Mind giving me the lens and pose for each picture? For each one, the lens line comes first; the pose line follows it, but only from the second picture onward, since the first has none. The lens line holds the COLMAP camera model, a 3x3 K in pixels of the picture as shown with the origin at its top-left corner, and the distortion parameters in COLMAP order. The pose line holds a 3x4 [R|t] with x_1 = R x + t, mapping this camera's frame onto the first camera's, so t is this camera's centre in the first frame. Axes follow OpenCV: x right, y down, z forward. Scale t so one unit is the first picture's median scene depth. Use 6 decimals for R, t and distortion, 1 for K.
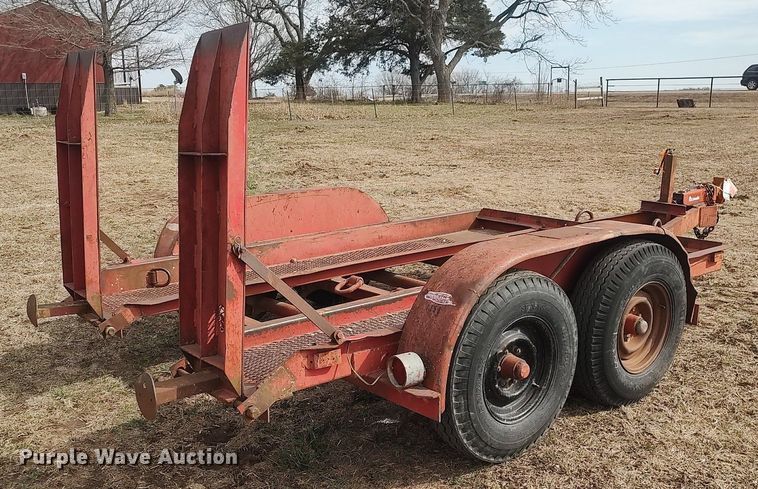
lens RADIAL K [[779.9, 0, 357.8], [0, 779.9, 267.7], [0, 0, 1]] dist [0.019499, -0.010215]
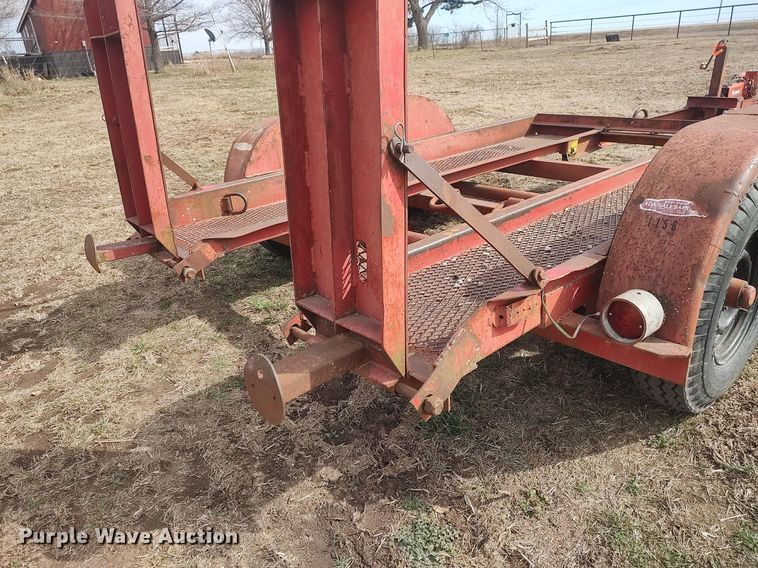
lens RADIAL K [[549.6, 0, 379.0], [0, 549.6, 284.0], [0, 0, 1]] dist [0.031424, -0.038732]
pose [[0.996963, -0.071097, 0.031783, -0.081587], [0.064404, 0.982142, 0.176773, 0.001355], [-0.043783, -0.174189, 0.983738, 0.248862]]
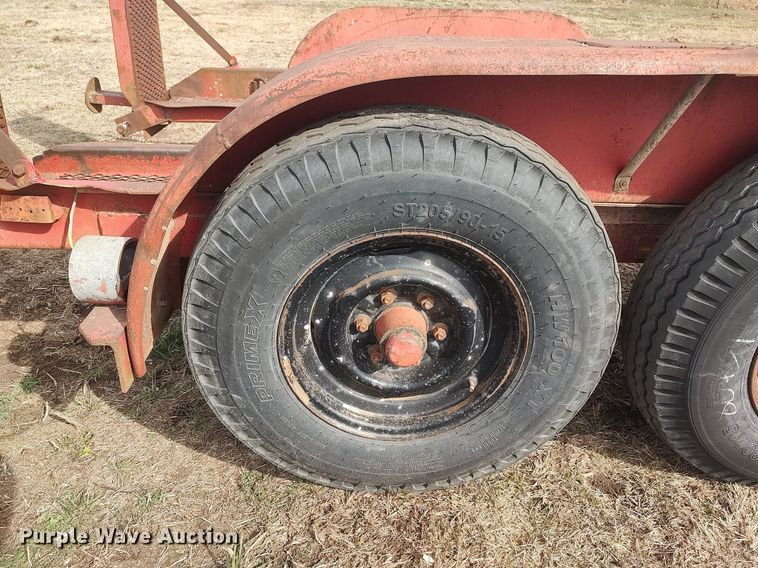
lens RADIAL K [[566.9, 0, 379.0], [0, 566.9, 284.0], [0, 0, 1]] dist [-0.000516, -0.002303]
pose [[0.800560, 0.311032, -0.512213, 0.177200], [-0.170310, 0.937599, 0.303155, 0.001205], [0.574542, -0.155459, 0.803576, 0.372906]]
